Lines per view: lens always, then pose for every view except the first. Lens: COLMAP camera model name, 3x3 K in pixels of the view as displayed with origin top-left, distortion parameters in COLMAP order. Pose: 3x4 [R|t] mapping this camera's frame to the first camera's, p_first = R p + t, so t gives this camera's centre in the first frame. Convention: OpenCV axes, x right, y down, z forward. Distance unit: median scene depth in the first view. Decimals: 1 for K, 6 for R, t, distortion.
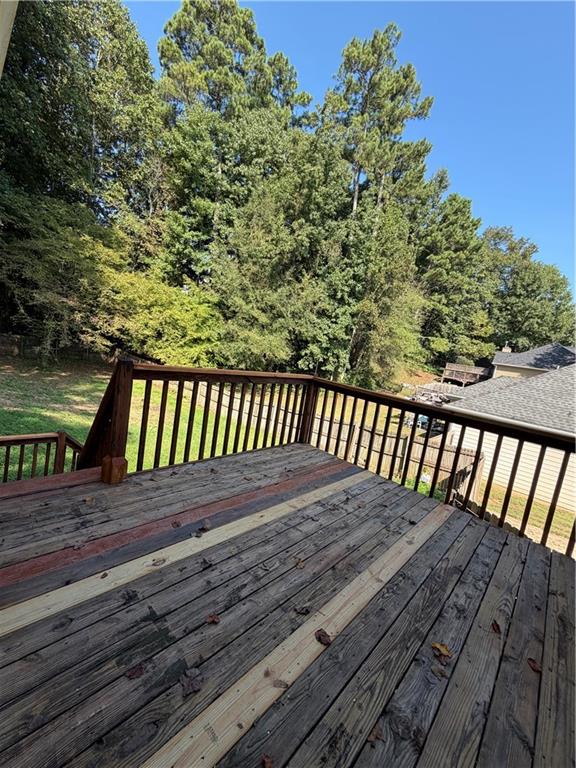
lens RADIAL K [[307.9, 0, 288.0], [0, 307.9, 384.0], [0, 0, 1]] dist [0.000735, -0.000358]
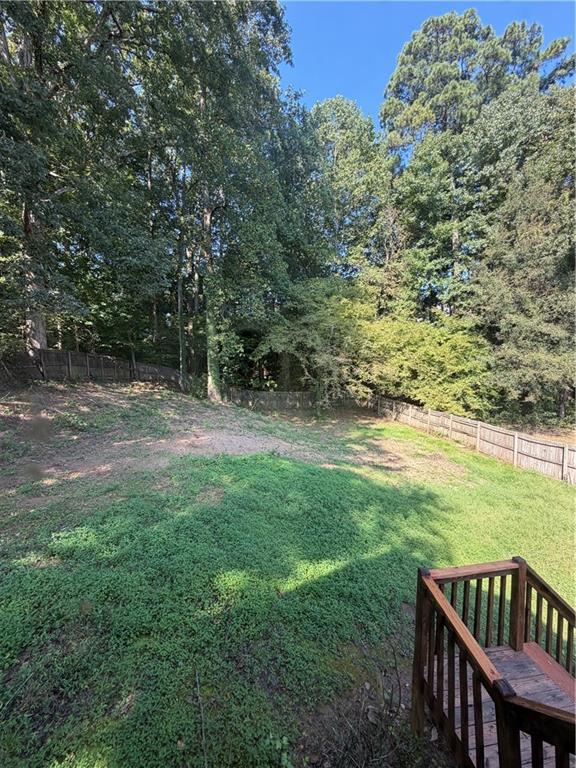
lens RADIAL K [[307.9, 0, 288.0], [0, 307.9, 384.0], [0, 0, 1]] dist [0.000735, -0.000358]
pose [[0.761417, -0.131652, -0.634753, -0.110994], [0.064086, 0.989651, -0.128386, -0.032467], [0.645087, 0.057077, 0.761974, 0.018112]]
